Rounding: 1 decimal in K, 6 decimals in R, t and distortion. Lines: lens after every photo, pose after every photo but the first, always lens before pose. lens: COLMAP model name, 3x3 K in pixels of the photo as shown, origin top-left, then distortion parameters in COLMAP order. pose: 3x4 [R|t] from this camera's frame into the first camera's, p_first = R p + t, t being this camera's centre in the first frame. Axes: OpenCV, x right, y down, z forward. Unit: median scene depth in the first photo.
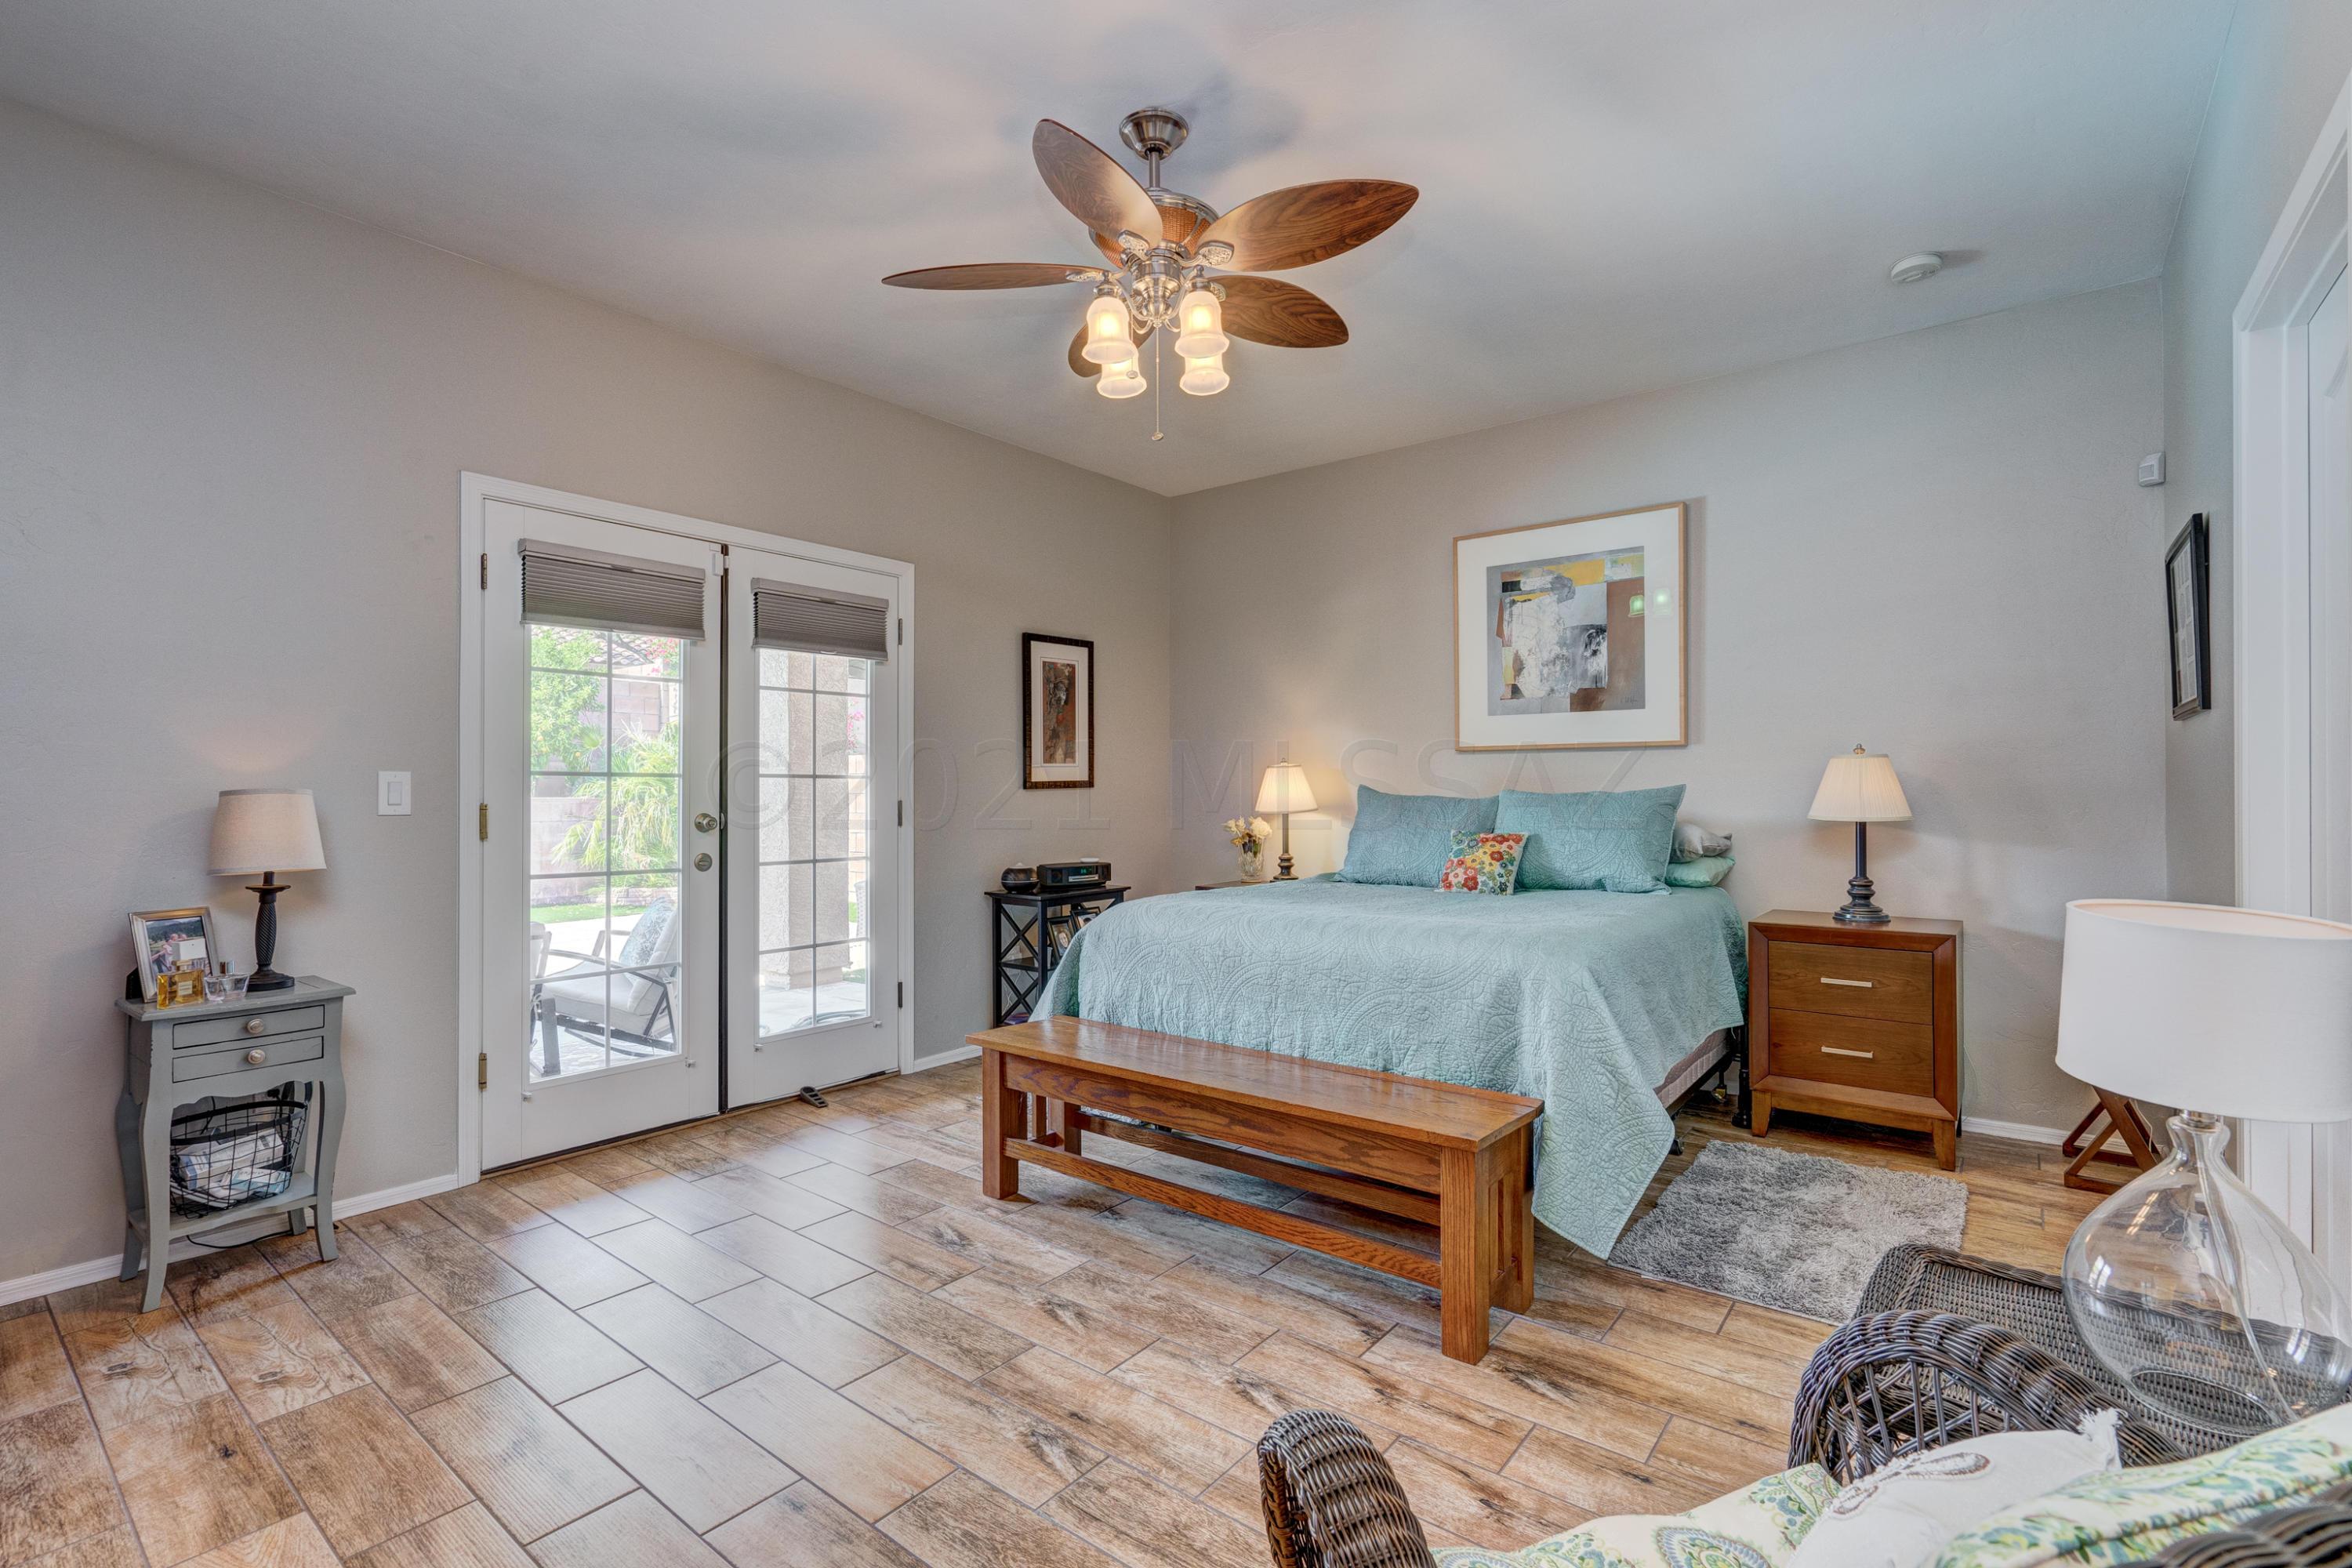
lens RADIAL K [[1073.7, 0, 1155.2], [0, 1073.7, 783.2], [0, 0, 1]] dist [-0.002475, 0.000223]
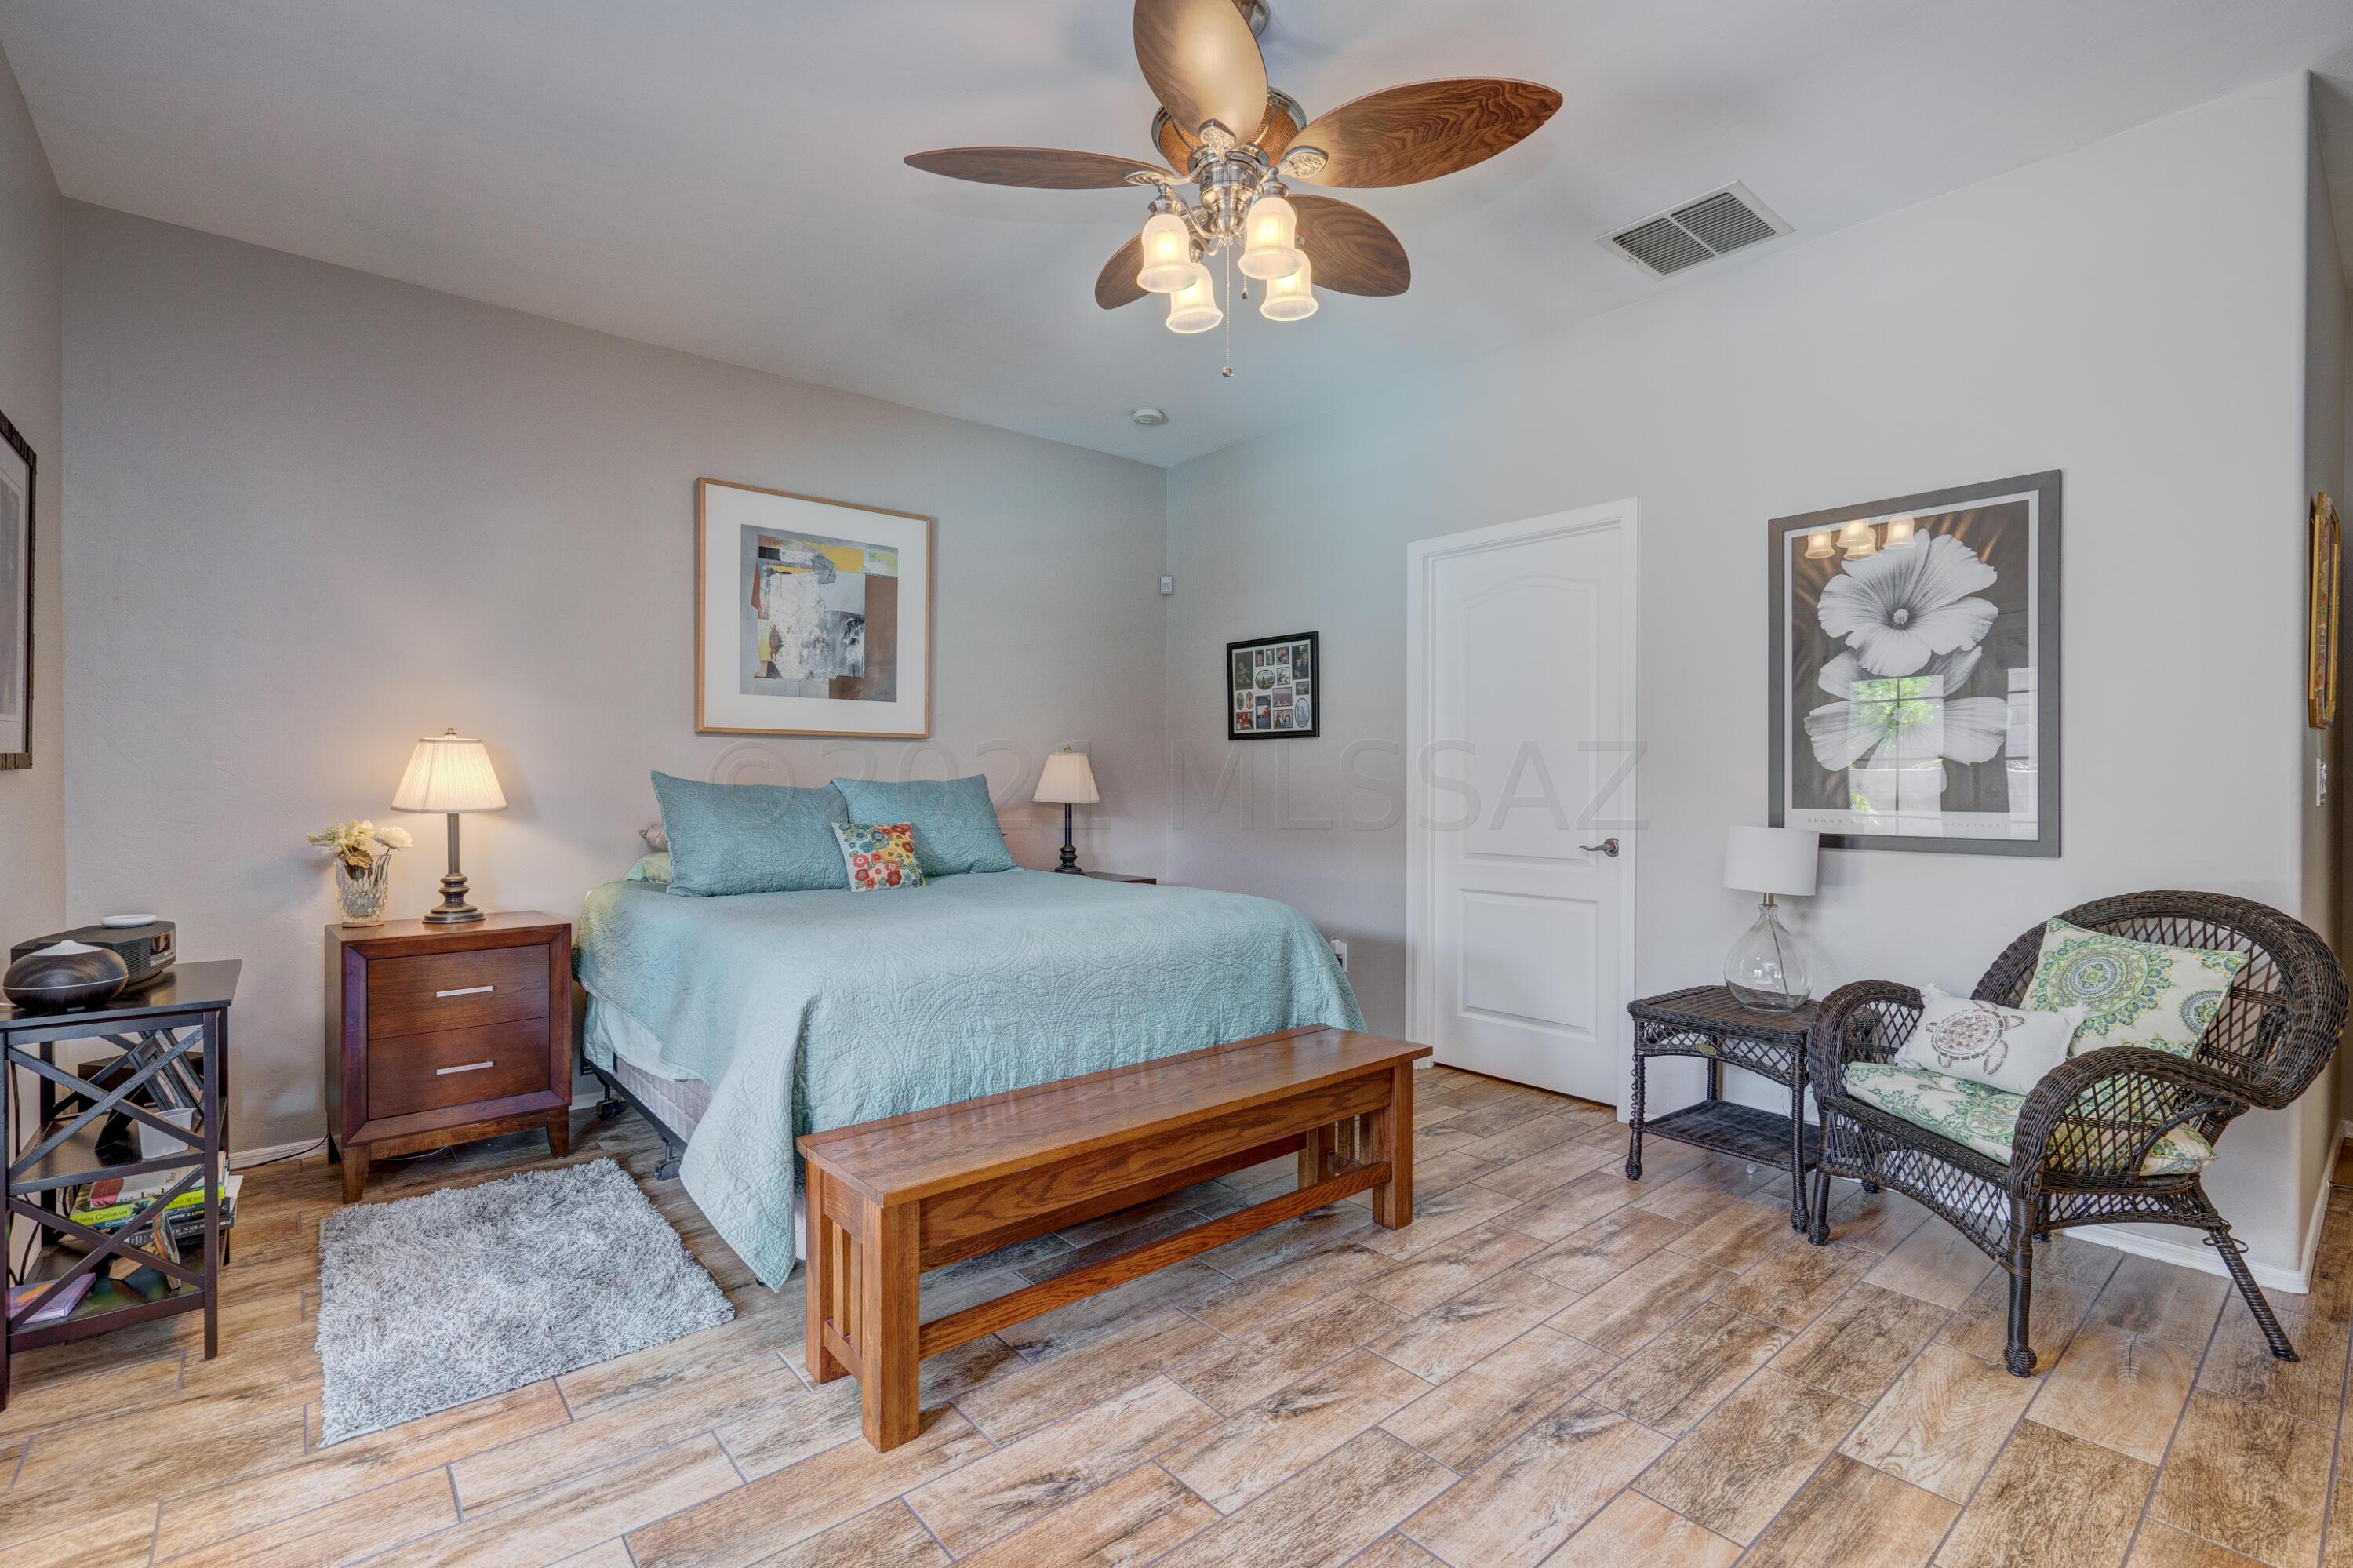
lens RADIAL K [[1051.6, 0, 1176.5], [0, 1051.6, 784.0], [0, 0, 1]] dist [-0.003213, -0.000367]
pose [[0.185274, -0.001439, 0.982686, -0.565776], [-0.010177, 0.999942, 0.003383, 0.005389], [-0.982634, -0.010627, 0.185249, 0.590817]]
